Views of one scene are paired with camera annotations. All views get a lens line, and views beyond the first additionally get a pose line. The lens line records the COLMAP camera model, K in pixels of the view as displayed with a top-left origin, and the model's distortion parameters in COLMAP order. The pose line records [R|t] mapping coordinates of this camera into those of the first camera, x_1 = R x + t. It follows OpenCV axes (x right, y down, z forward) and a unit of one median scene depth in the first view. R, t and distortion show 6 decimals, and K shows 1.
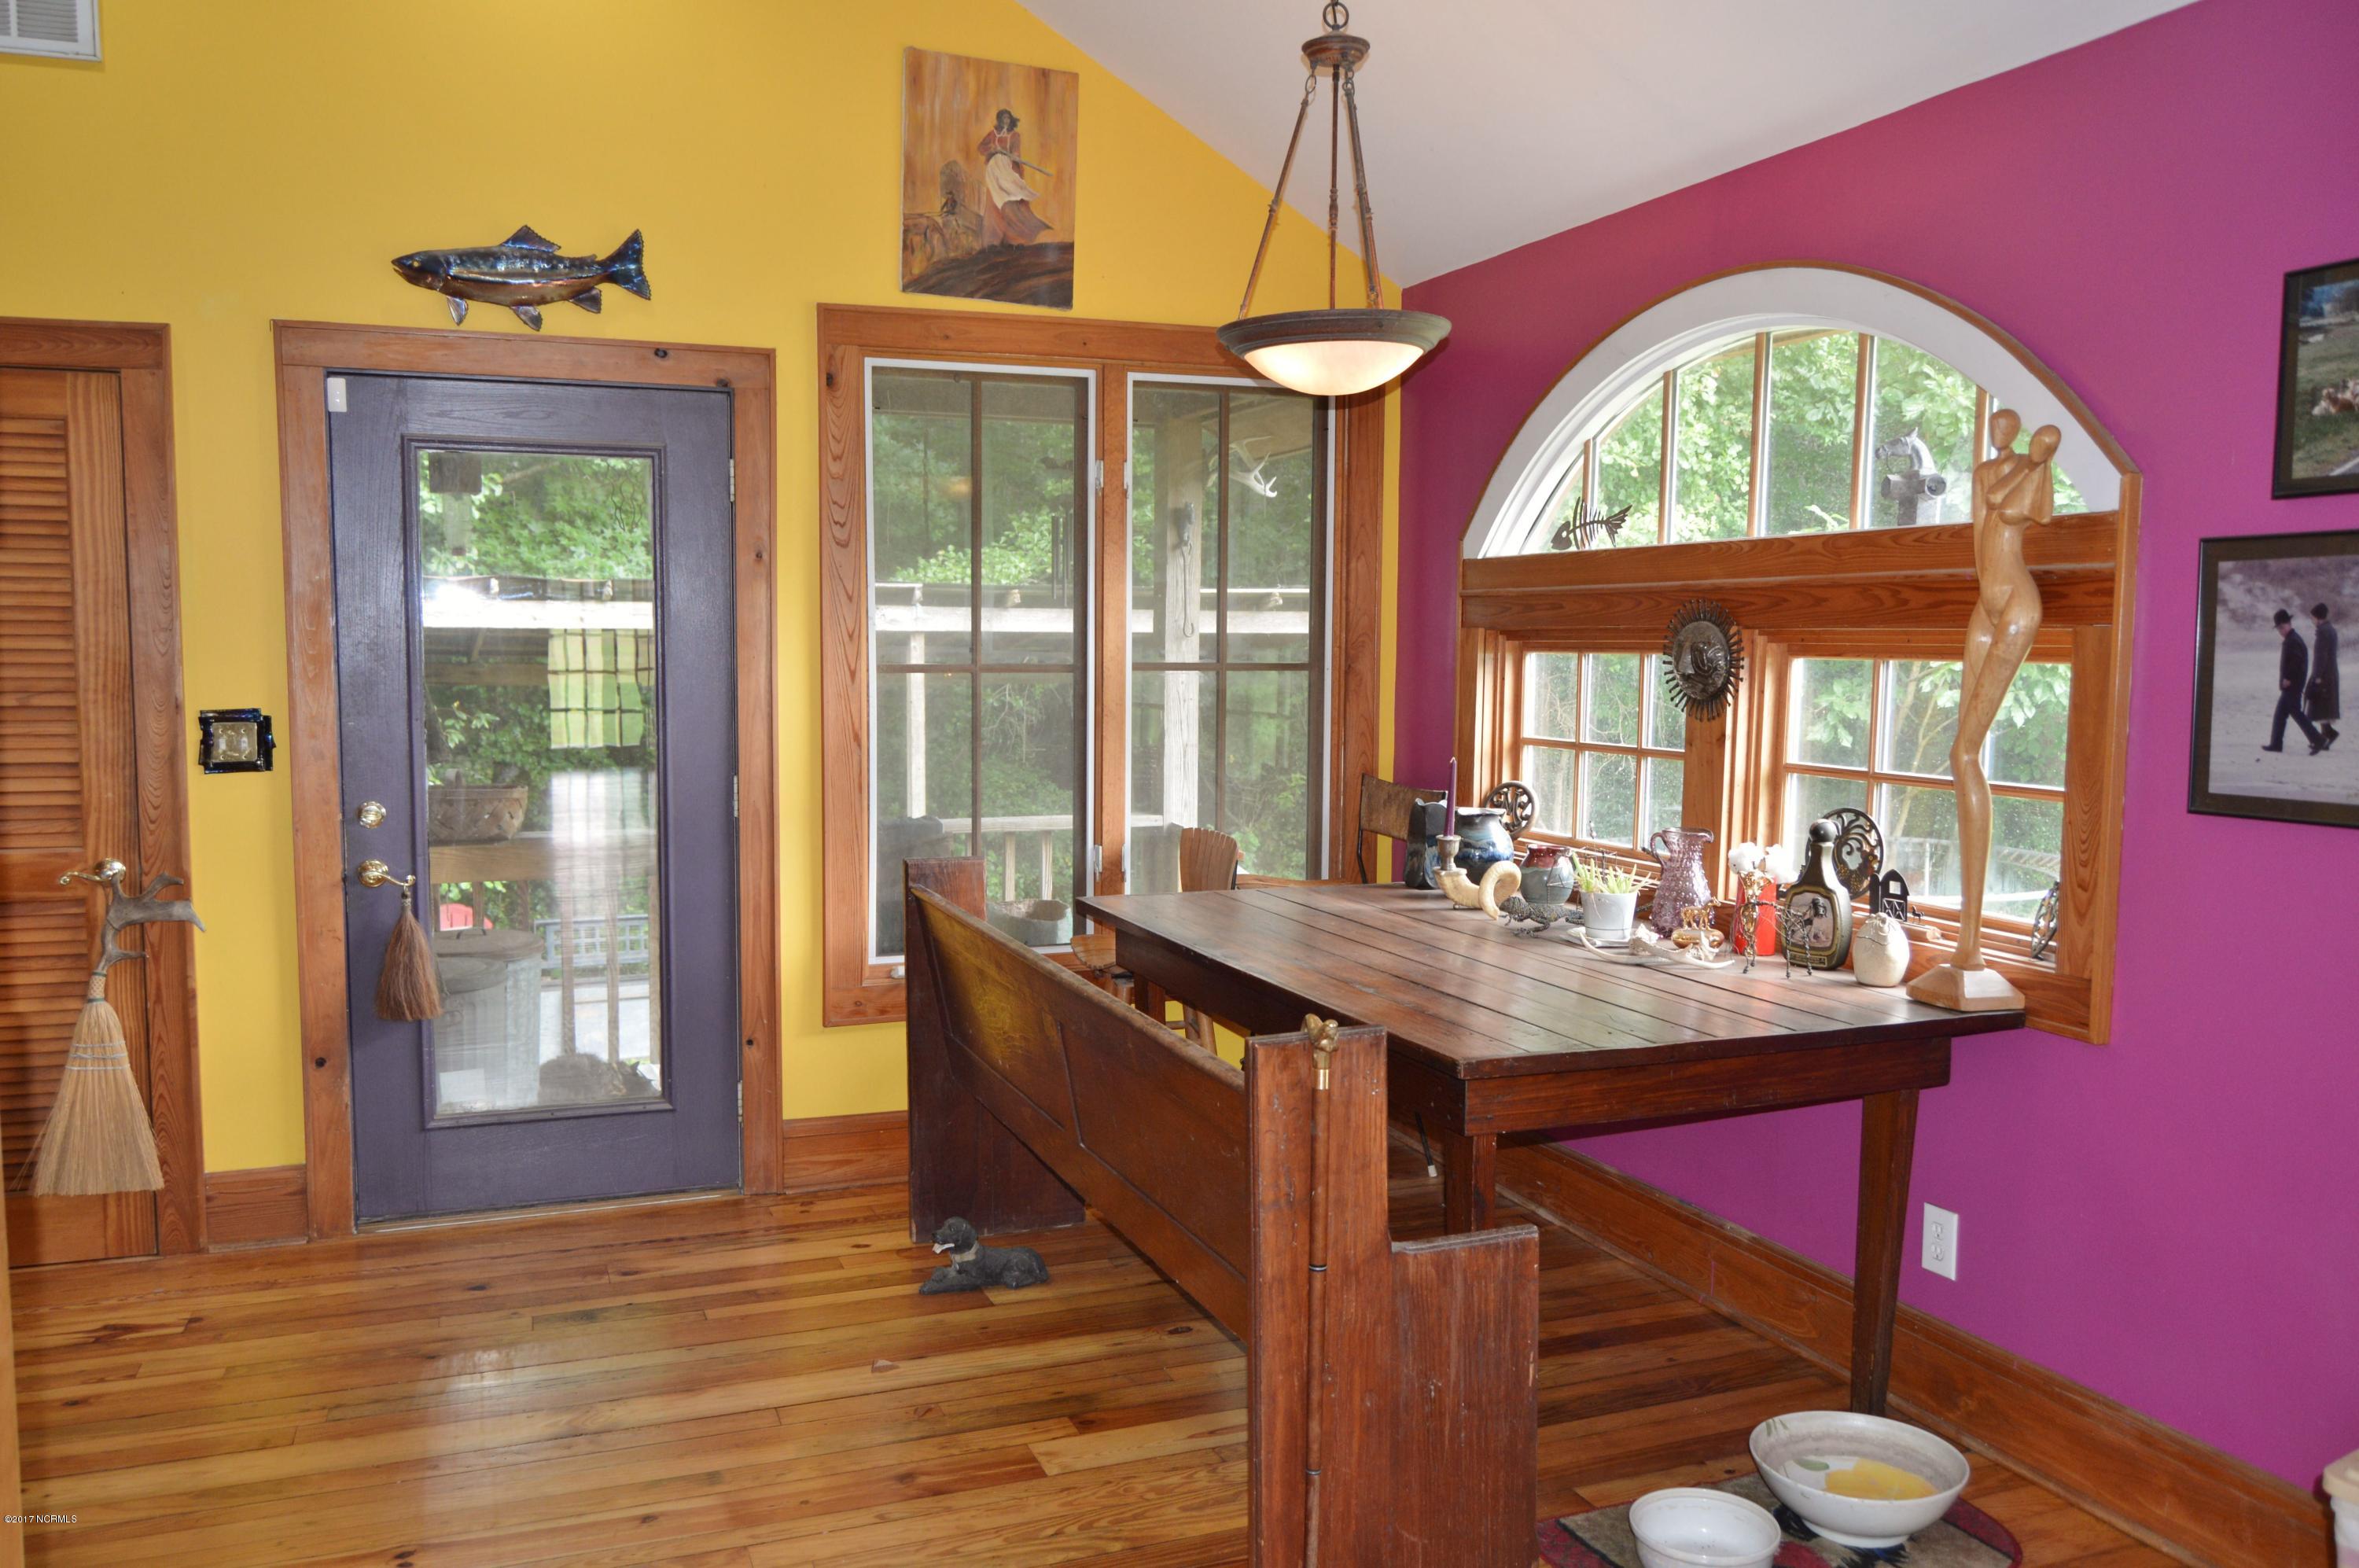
lens RADIAL K [[1853.3, 0, 1175.1], [0, 1853.3, 805.9], [0, 0, 1]] dist [-0.004523, -0.012364]
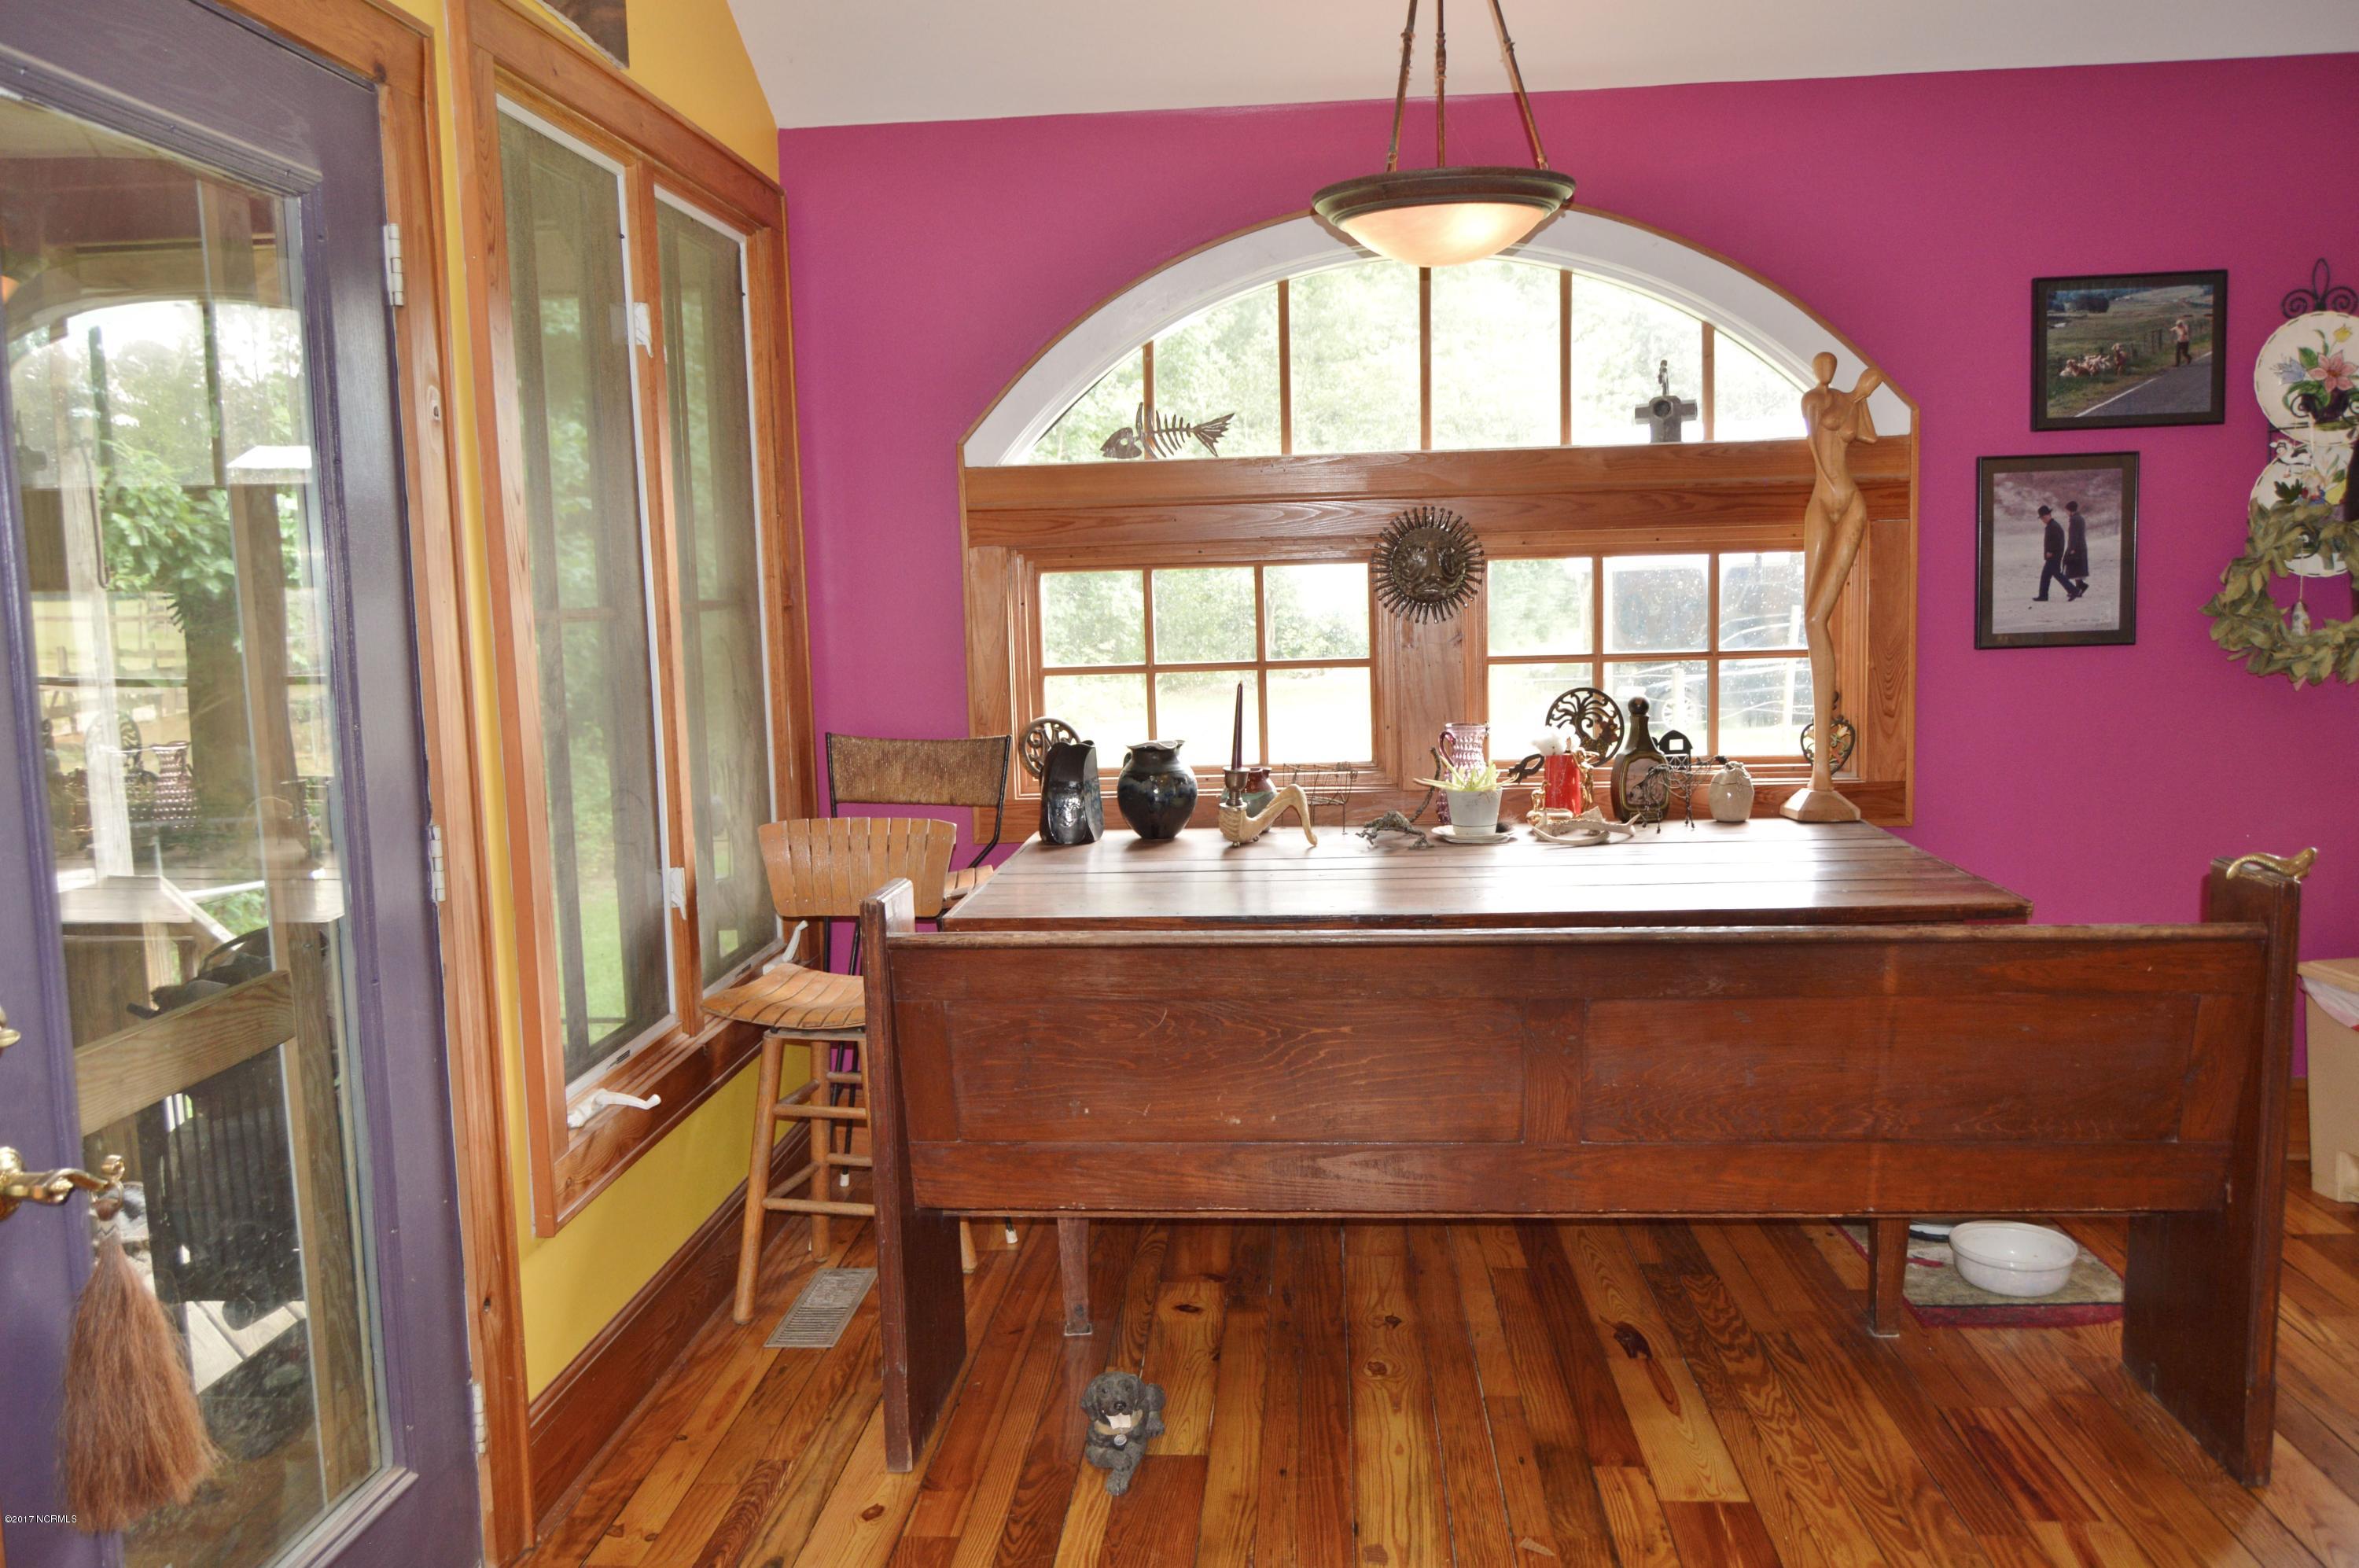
lens RADIAL K [[1853.3, 0, 1185.2], [0, 1853.3, 789.4], [0, 0, 1]] dist [-0.004523, -0.012364]
pose [[0.431222, -0.120983, 0.894098, -1.031468], [0.111917, 0.990488, 0.080048, -0.073833], [-0.895278, 0.065546, 0.440661, 0.943597]]
